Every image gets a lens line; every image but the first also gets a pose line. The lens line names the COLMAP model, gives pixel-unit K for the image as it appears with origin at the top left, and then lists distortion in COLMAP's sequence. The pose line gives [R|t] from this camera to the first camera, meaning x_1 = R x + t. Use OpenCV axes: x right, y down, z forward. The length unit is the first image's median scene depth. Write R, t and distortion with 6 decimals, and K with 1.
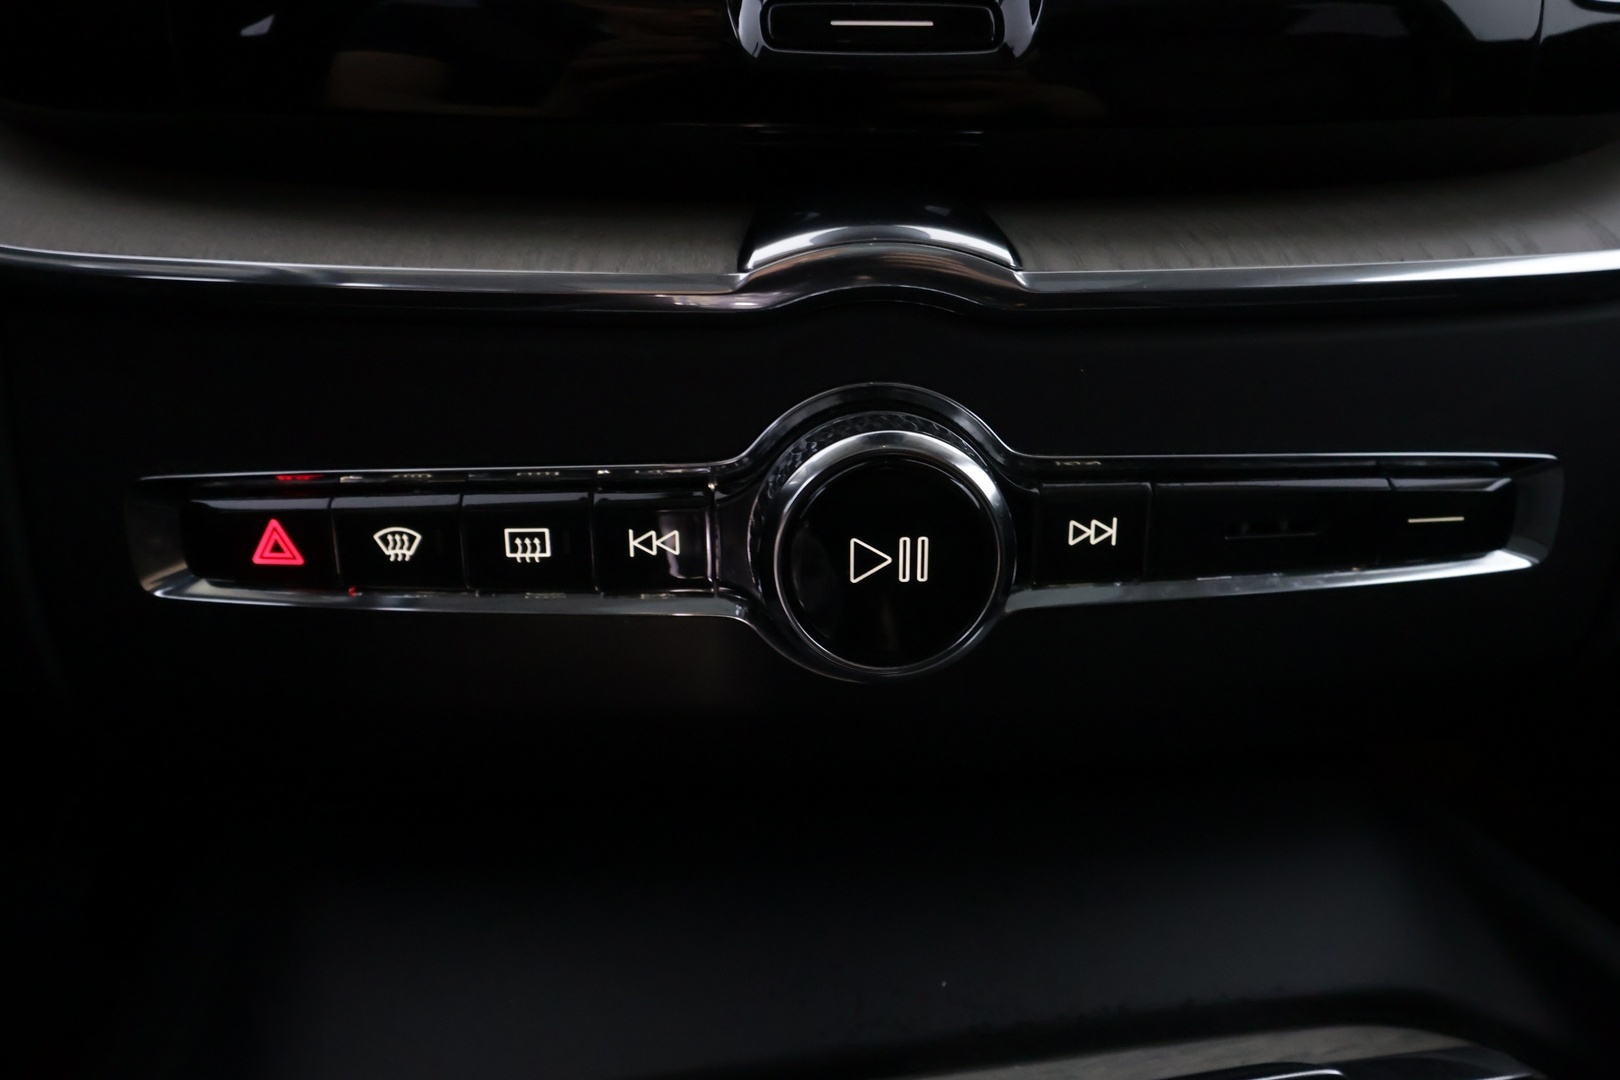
lens RADIAL K [[1138.6, 0, 816.2], [0, 1138.6, 542.9], [0, 0, 1]] dist [0.003137, 0.002289]
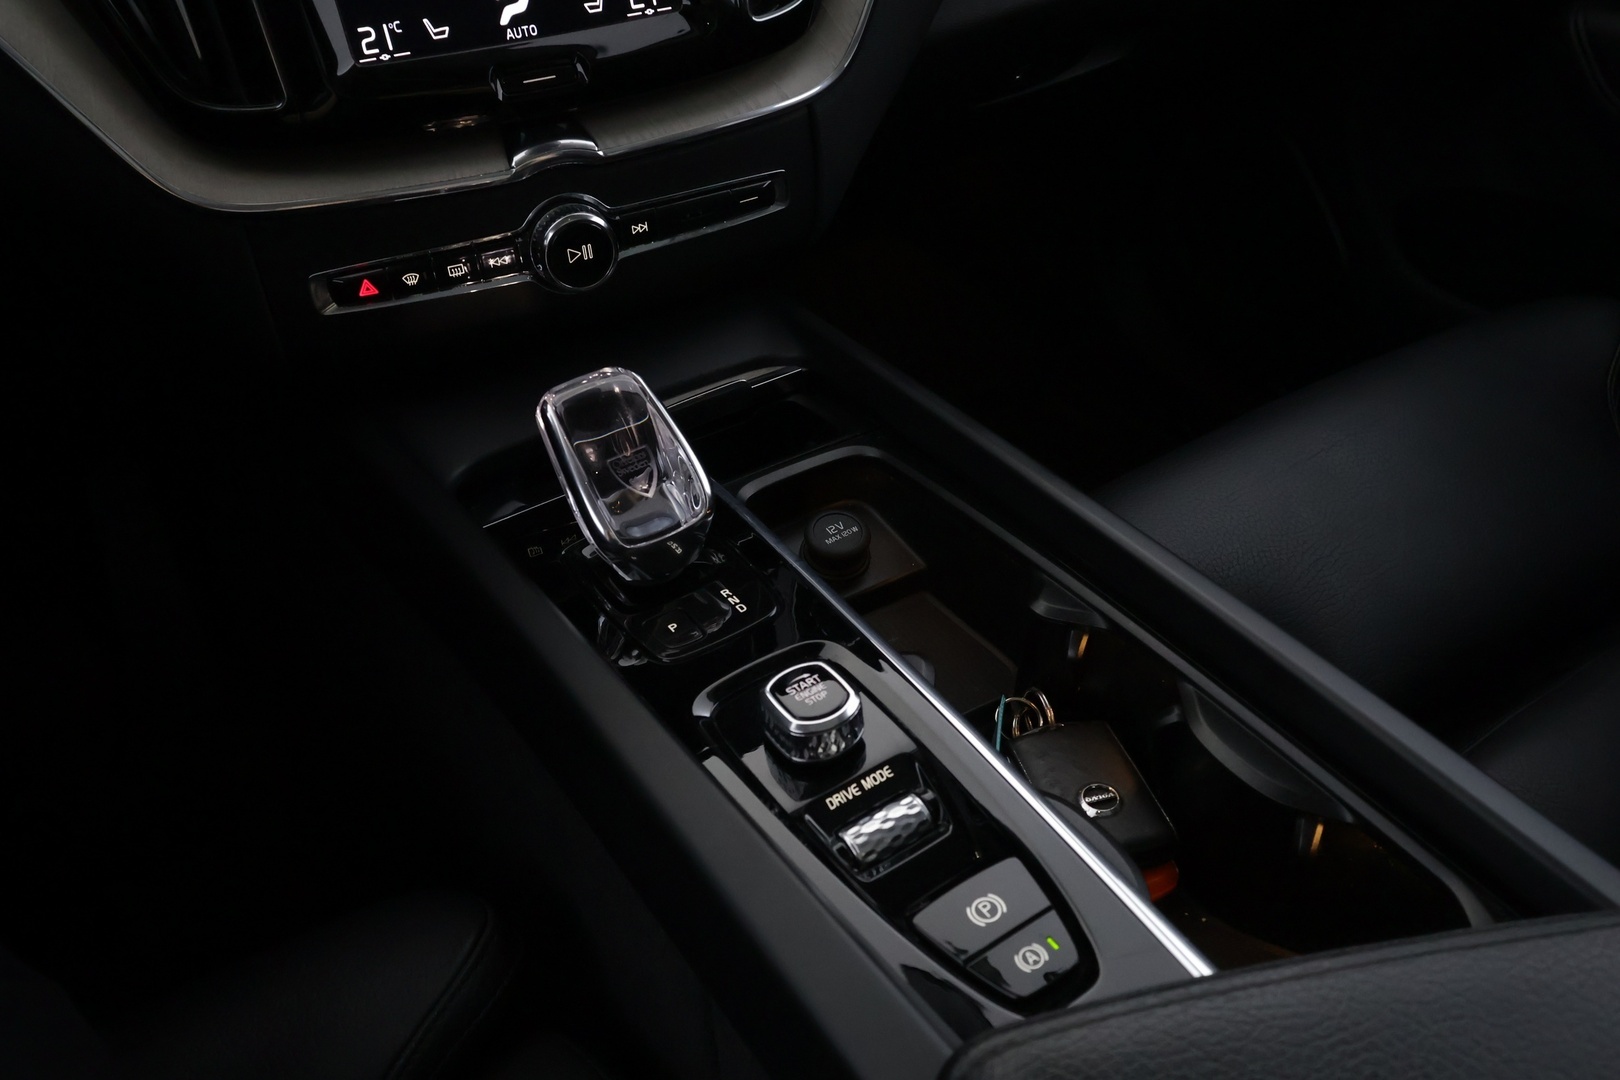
lens RADIAL K [[1284.5, 0, 810.0], [0, 1284.5, 540.0], [0, 0, 1]] dist [0.003258, -0.000126]
pose [[0.926653, -0.260045, 0.271461, -0.488471], [0.157675, 0.924405, 0.347295, -0.364170], [-0.341252, -0.279019, 0.897605, -2.491042]]
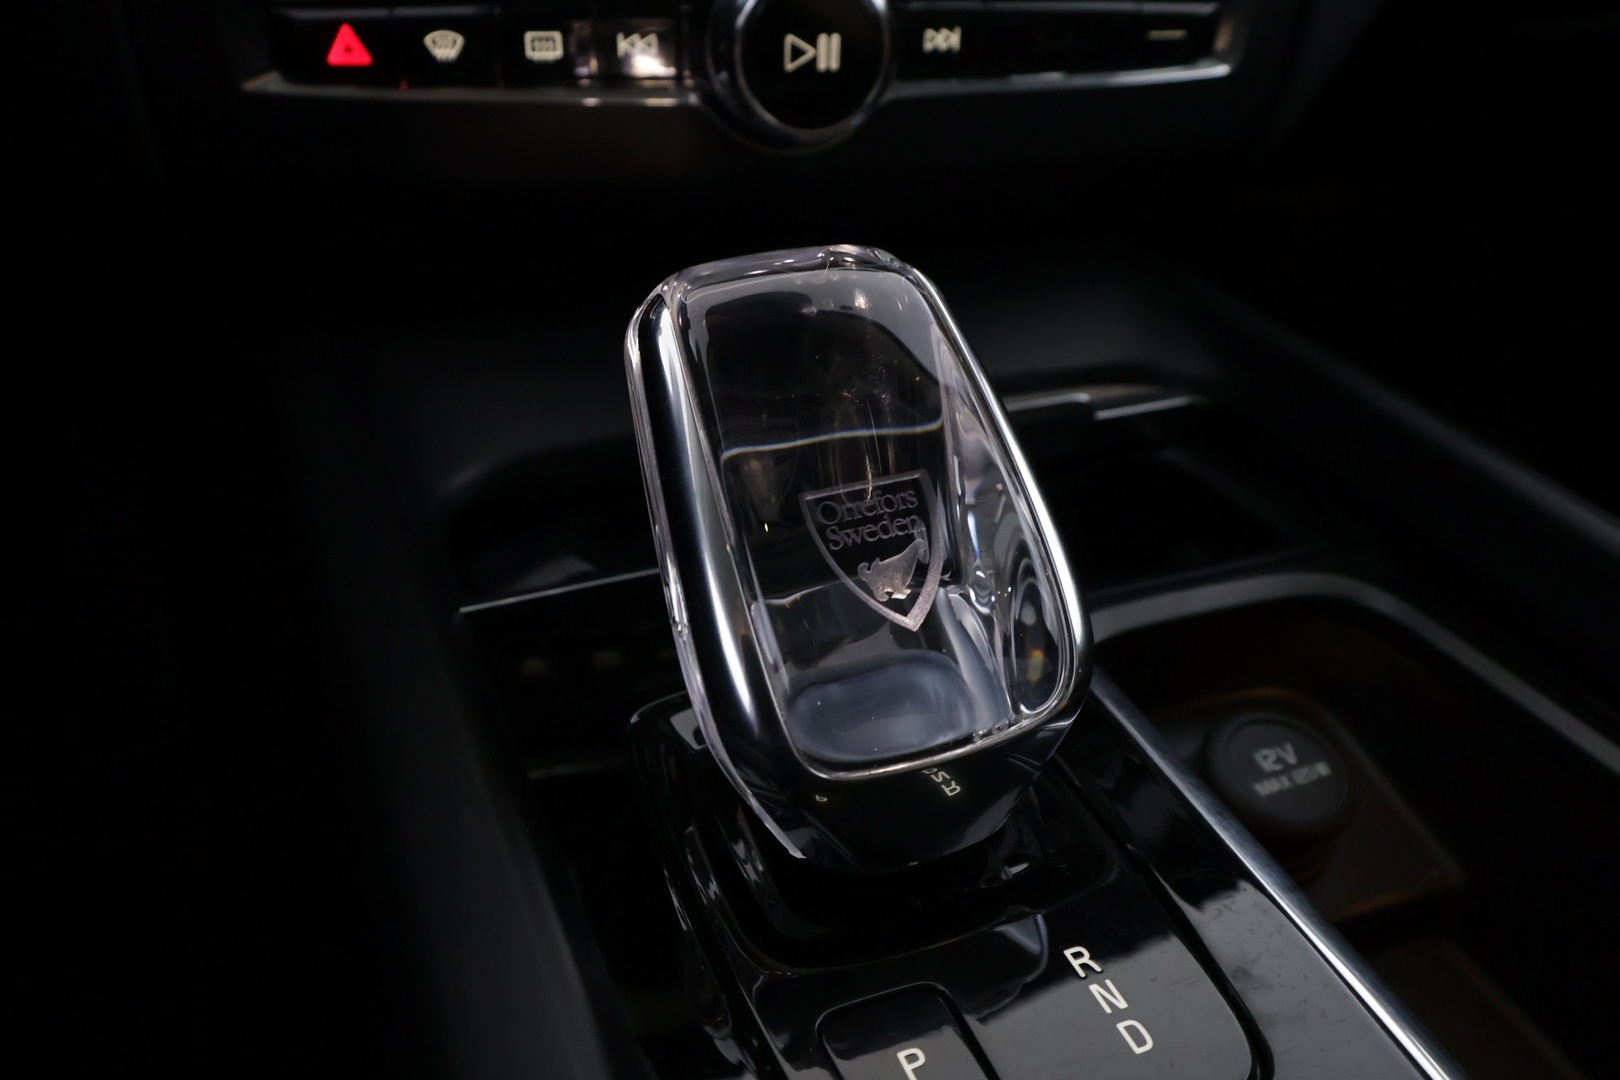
lens RADIAL K [[1284.5, 0, 810.0], [0, 1284.5, 540.0], [0, 0, 1]] dist [0.003258, -0.000126]
pose [[0.981032, -0.067345, 0.181774, -0.259653], [0.015724, 0.962269, 0.271644, 0.156608], [-0.193209, -0.263634, 0.945075, -0.668668]]
